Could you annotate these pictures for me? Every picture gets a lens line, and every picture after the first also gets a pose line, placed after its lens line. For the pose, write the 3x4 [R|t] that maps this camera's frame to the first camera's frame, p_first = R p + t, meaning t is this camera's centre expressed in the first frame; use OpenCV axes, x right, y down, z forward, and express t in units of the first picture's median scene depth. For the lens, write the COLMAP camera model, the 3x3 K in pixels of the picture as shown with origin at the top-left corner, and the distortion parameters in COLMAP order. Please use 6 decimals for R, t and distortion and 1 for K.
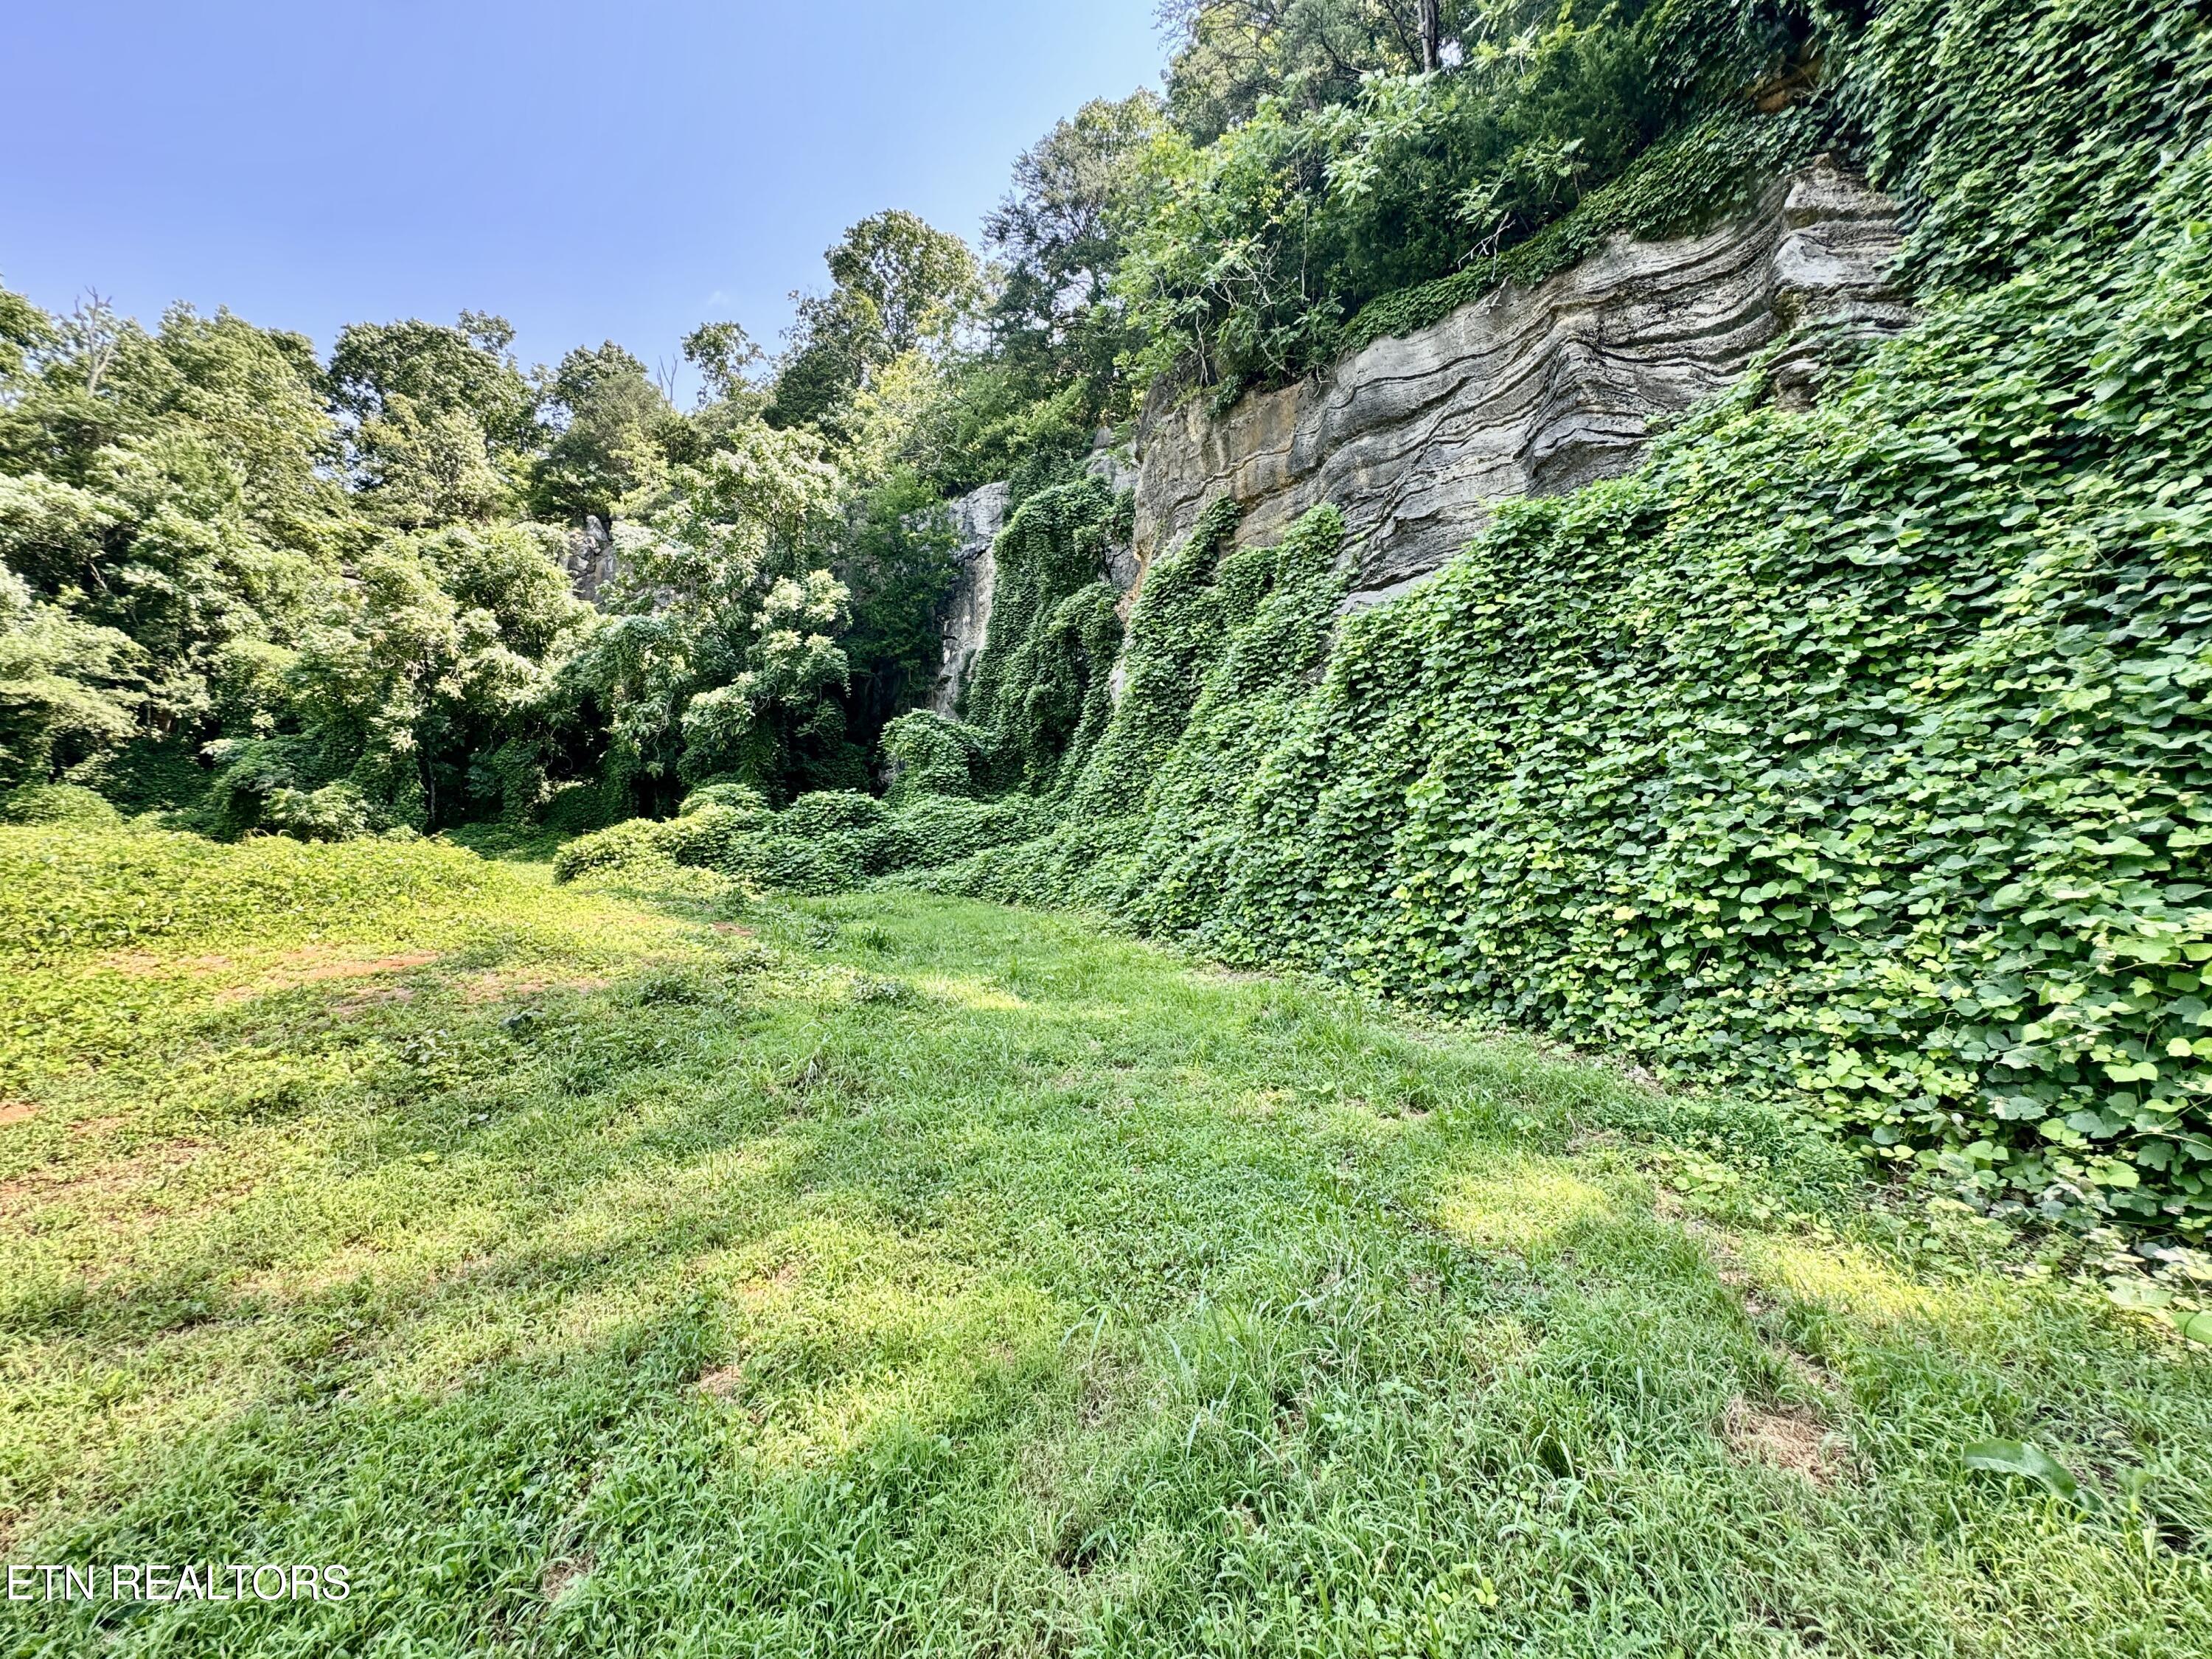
lens RADIAL K [[883.5, 0, 1105.1], [0, 883.5, 839.4], [0, 0, 1]] dist [-0.003459, 0.001268]
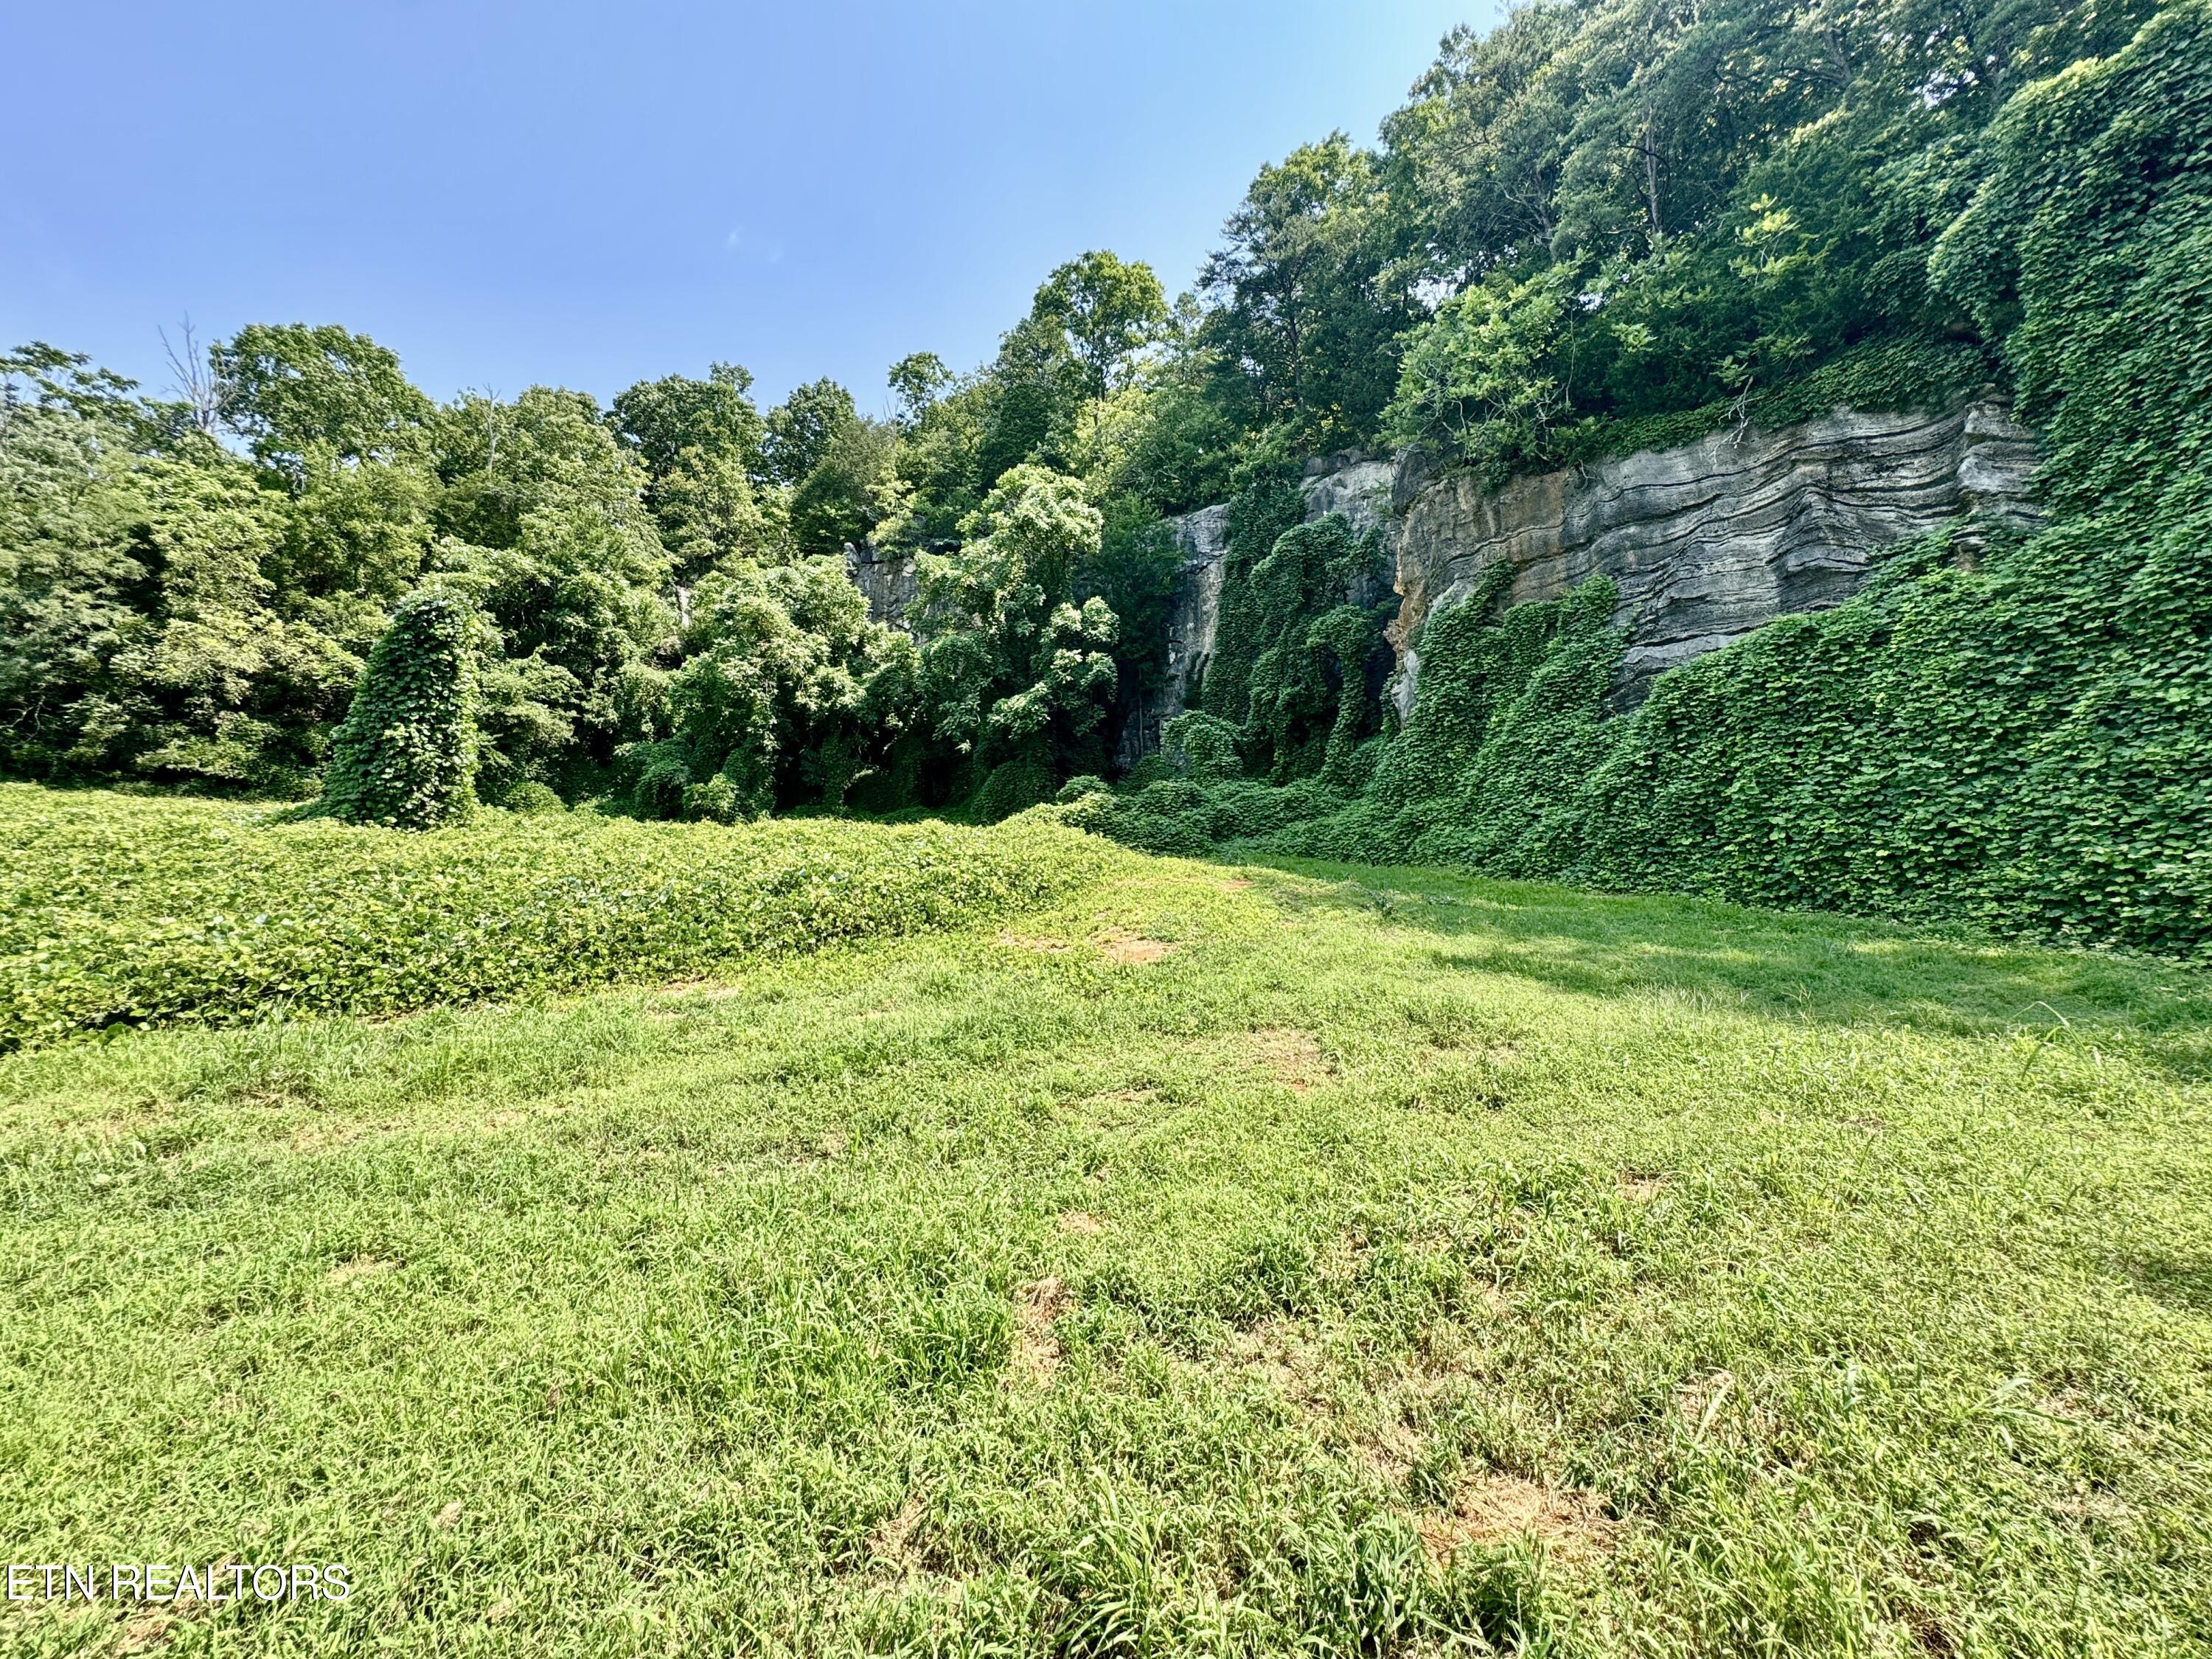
lens RADIAL K [[883.5, 0, 1109.3], [0, 883.5, 834.3], [0, 0, 1]] dist [-0.003459, 0.001268]
pose [[0.994920, -0.011468, -0.100010, -0.662181], [0.014406, 0.999484, 0.028701, -0.031341], [0.099629, -0.029996, 0.994572, -0.819681]]
